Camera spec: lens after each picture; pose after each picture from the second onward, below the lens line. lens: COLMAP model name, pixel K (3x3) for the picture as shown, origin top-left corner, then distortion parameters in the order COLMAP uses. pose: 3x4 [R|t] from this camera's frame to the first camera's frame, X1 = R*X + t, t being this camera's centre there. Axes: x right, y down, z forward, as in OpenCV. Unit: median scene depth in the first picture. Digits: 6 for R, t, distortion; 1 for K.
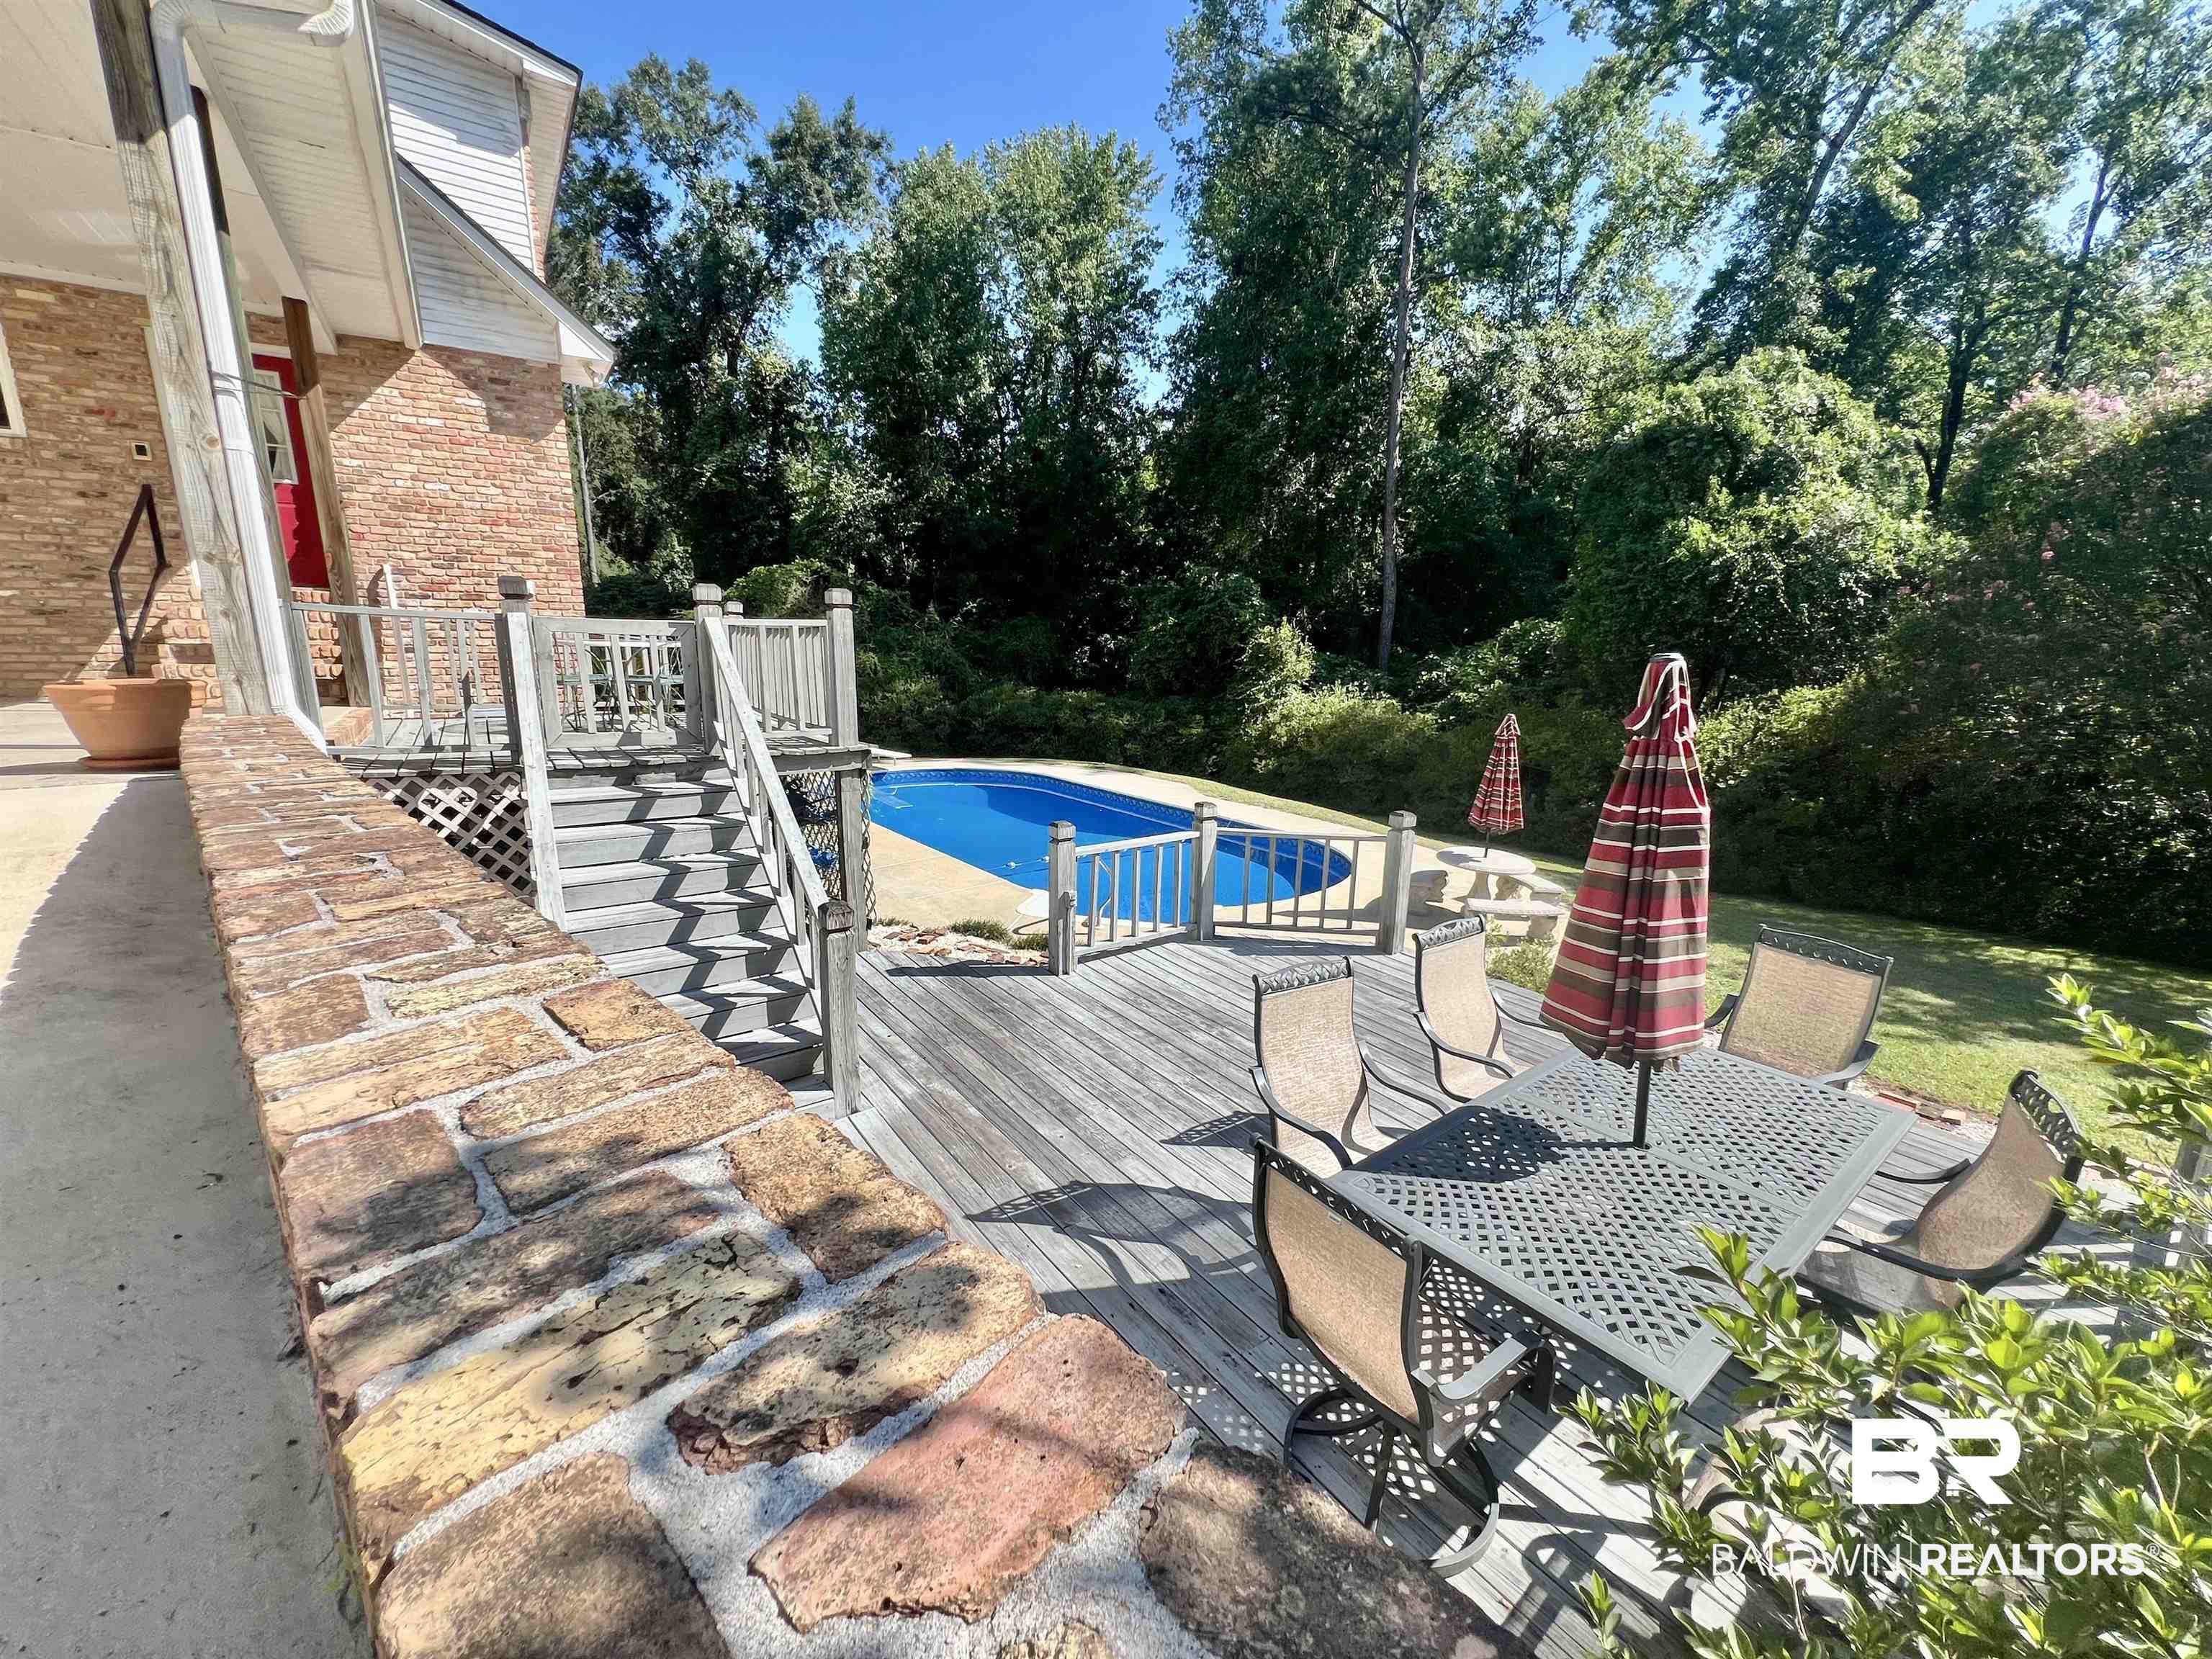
lens RADIAL K [[889.8, 0, 1108.5], [0, 889.8, 837.3], [0, 0, 1]] dist [-0.003675, 0.001006]
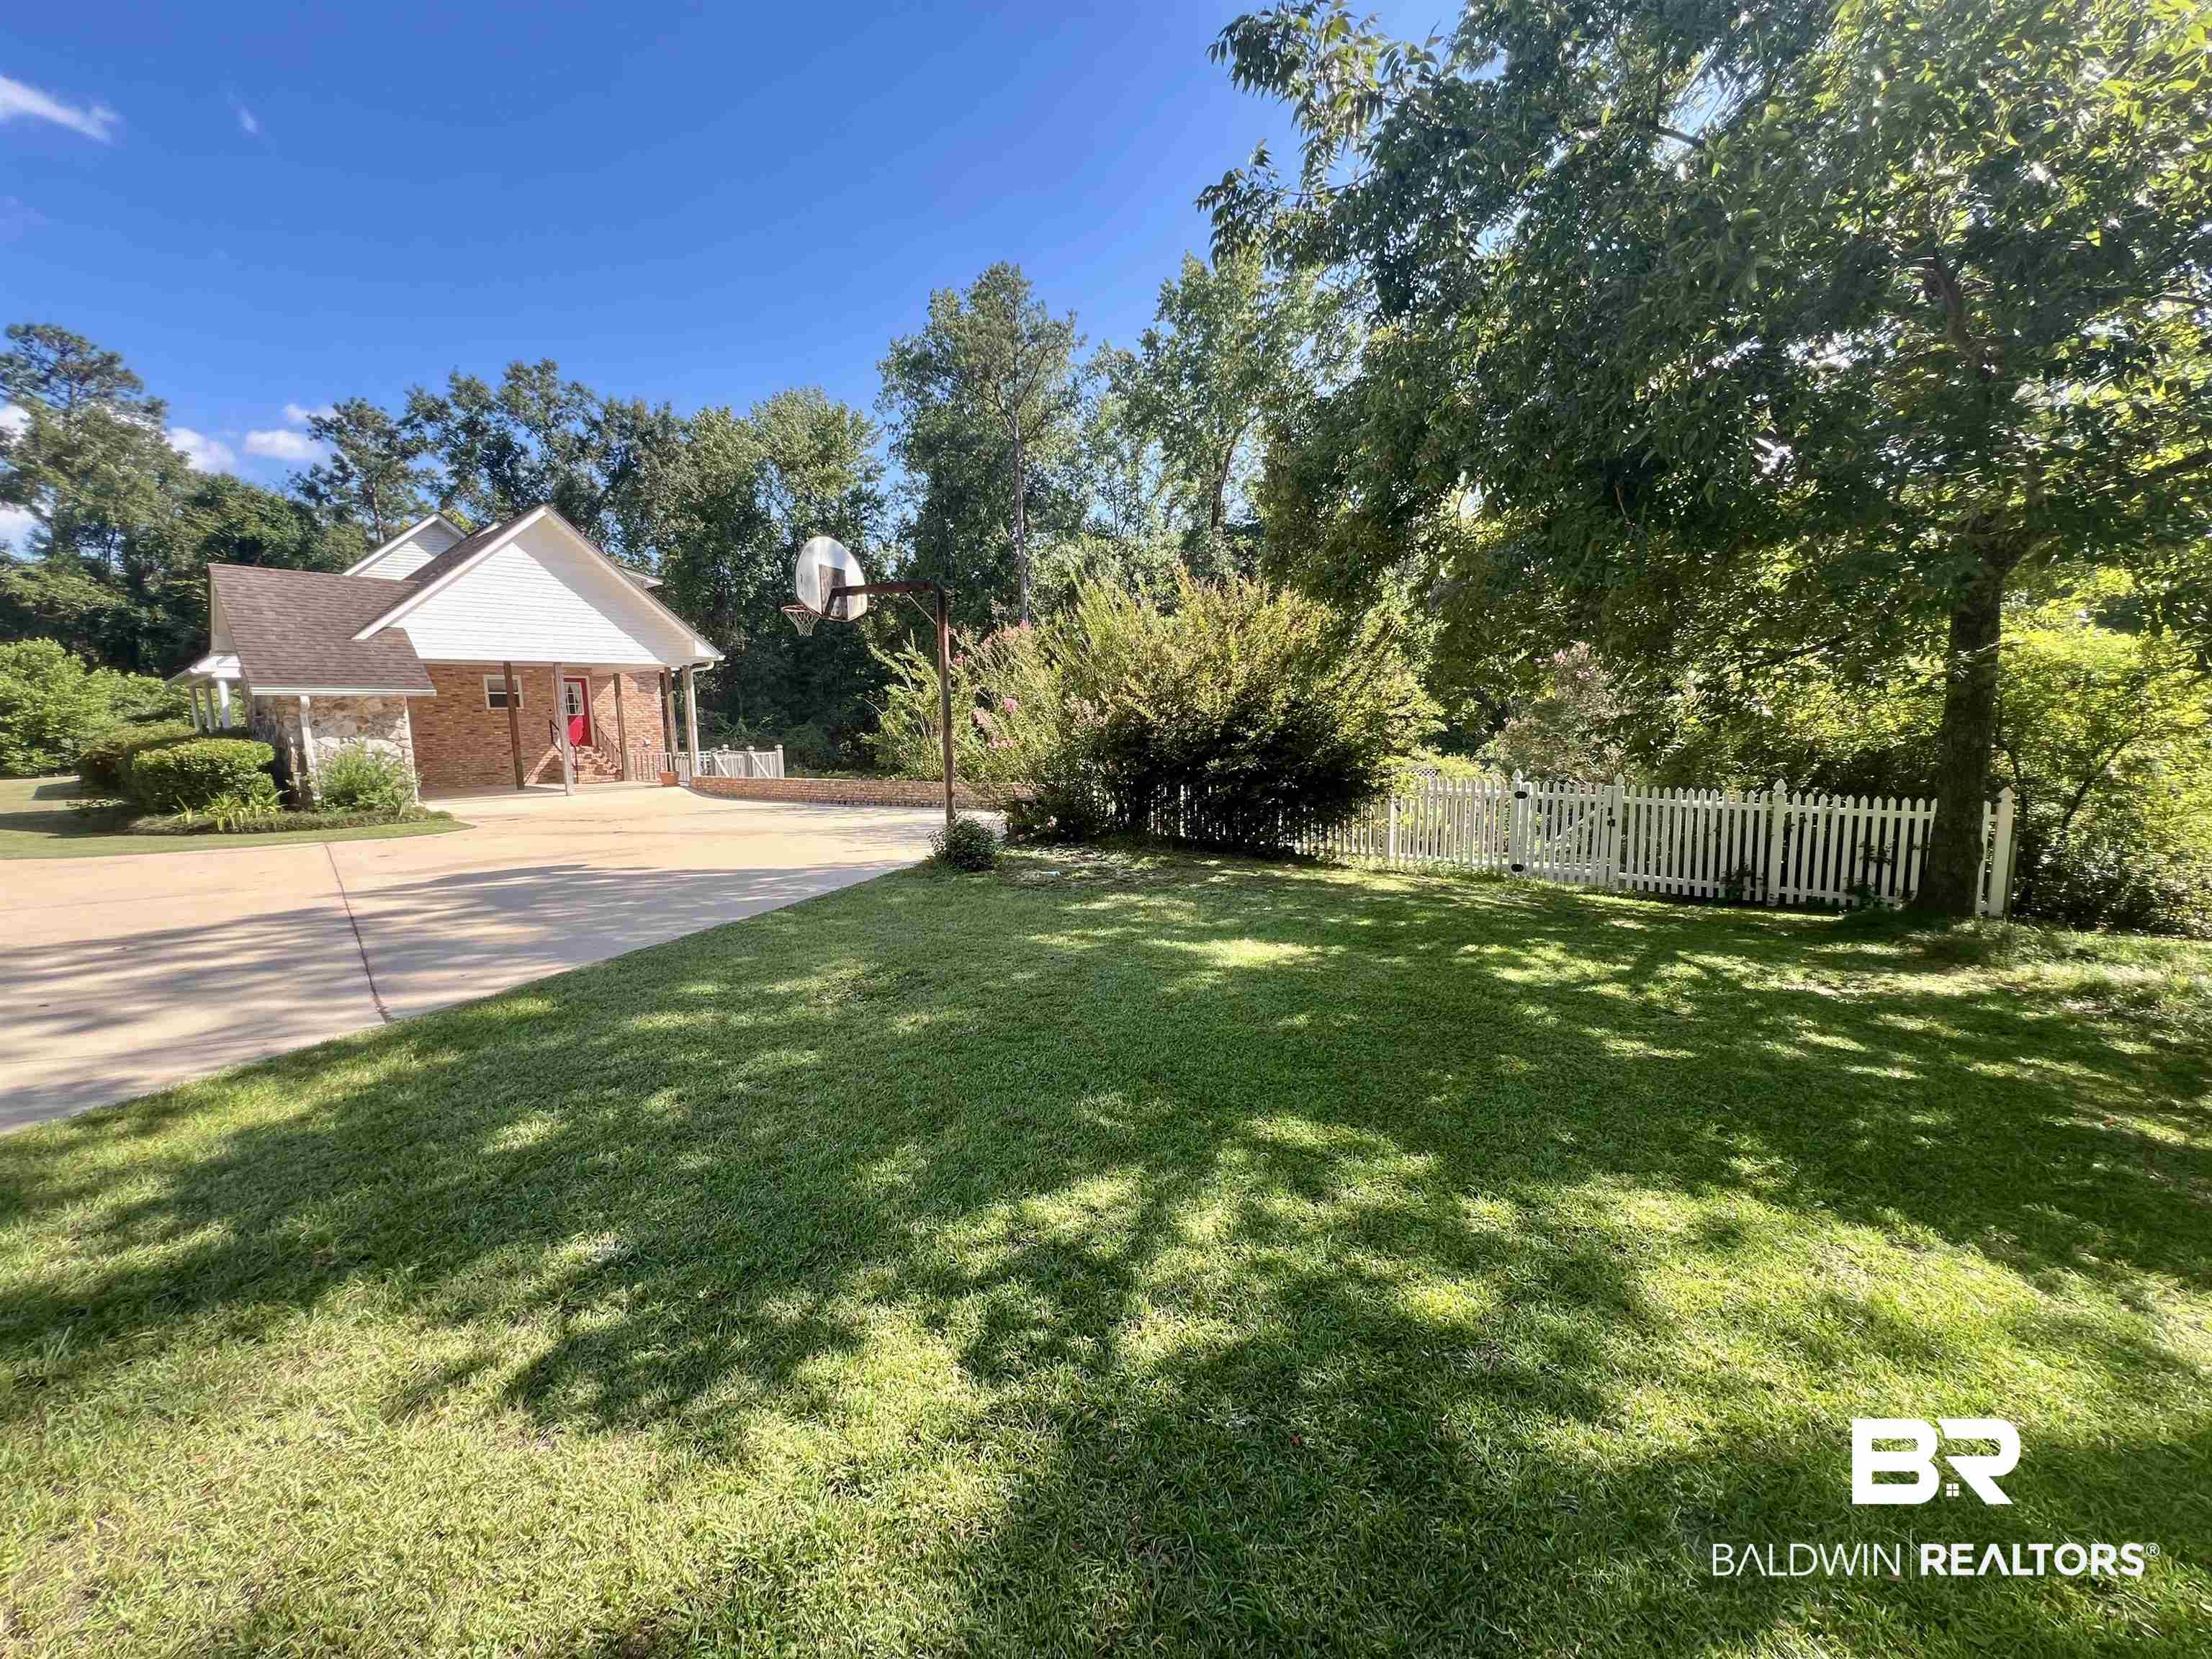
lens RADIAL K [[889.8, 0, 1110.7], [0, 889.8, 835.9], [0, 0, 1]] dist [-0.003675, 0.001006]
pose [[0.966848, -0.066723, 0.246483, 0.024110], [0.088132, 0.993139, -0.076863, 0.105185], [-0.239663, 0.096038, 0.966094, -0.587568]]
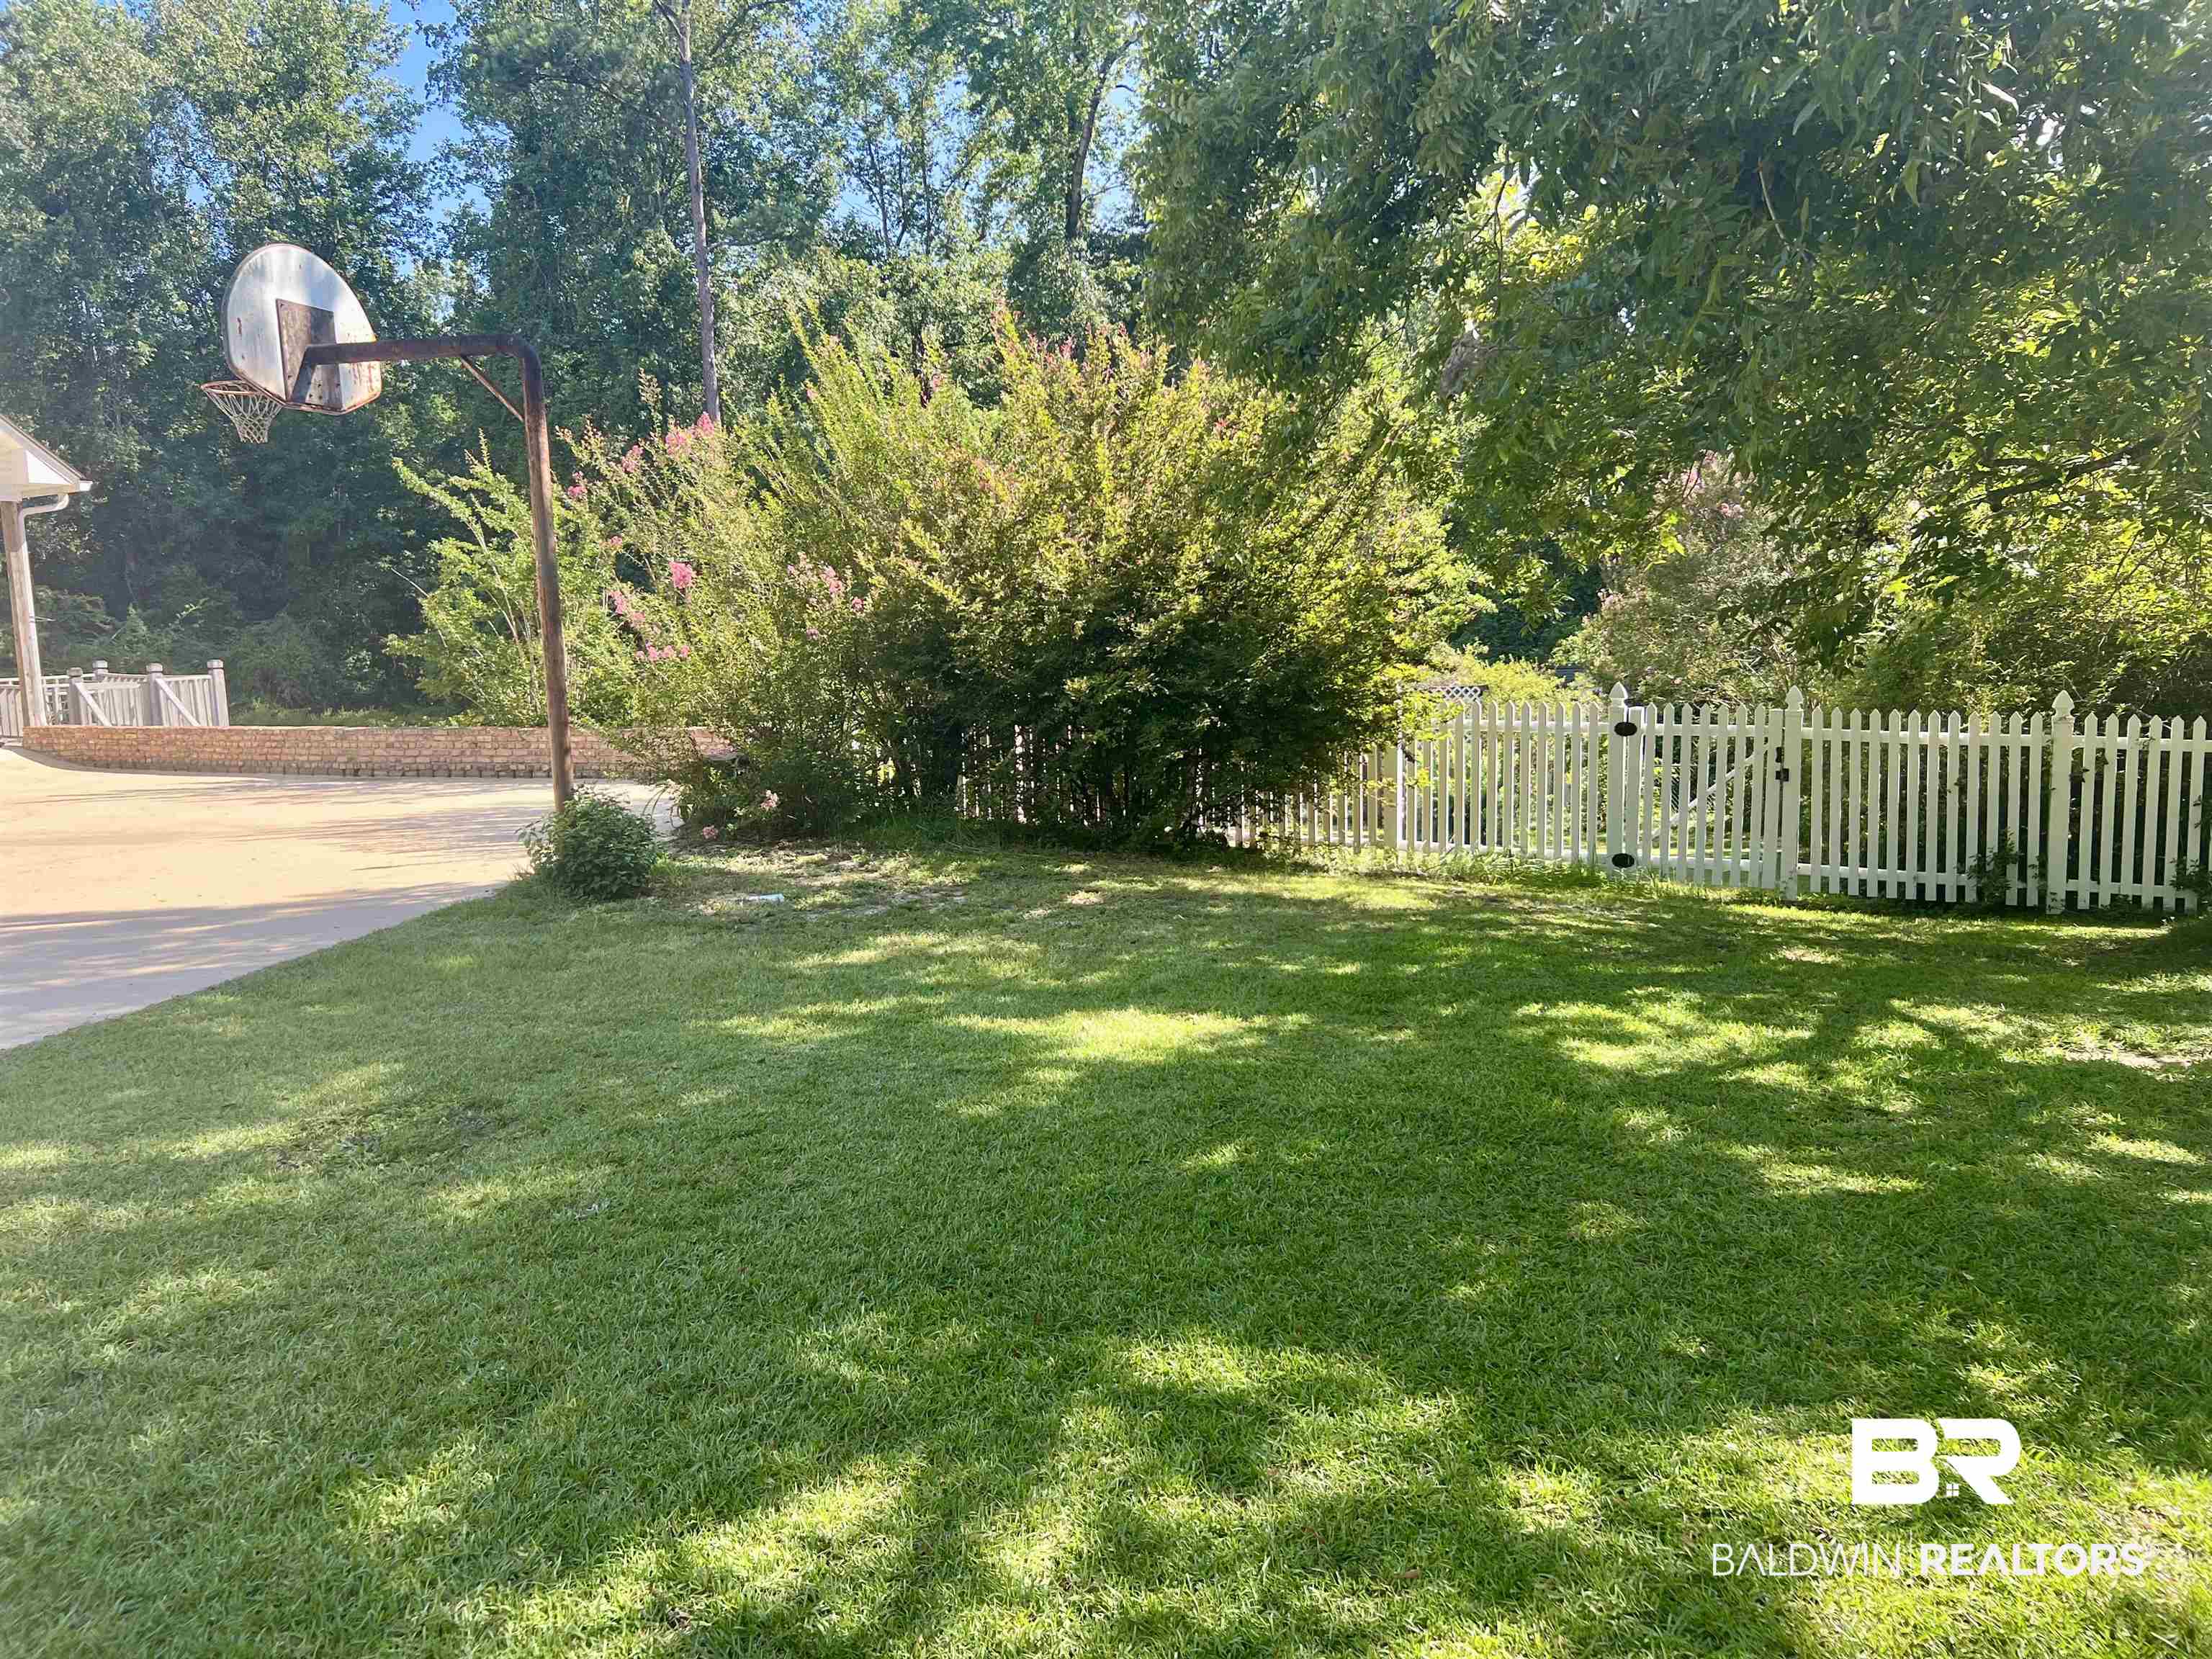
lens RADIAL K [[1666.9, 0, 1090.7], [0, 1666.9, 821.7], [0, 0, 1]] dist [0.050420, -0.053076]
pose [[0.929081, -0.093618, 0.357833, 0.026515], [0.124375, 0.990177, -0.063874, 0.105369], [-0.348339, 0.103850, 0.931598, -0.587784]]
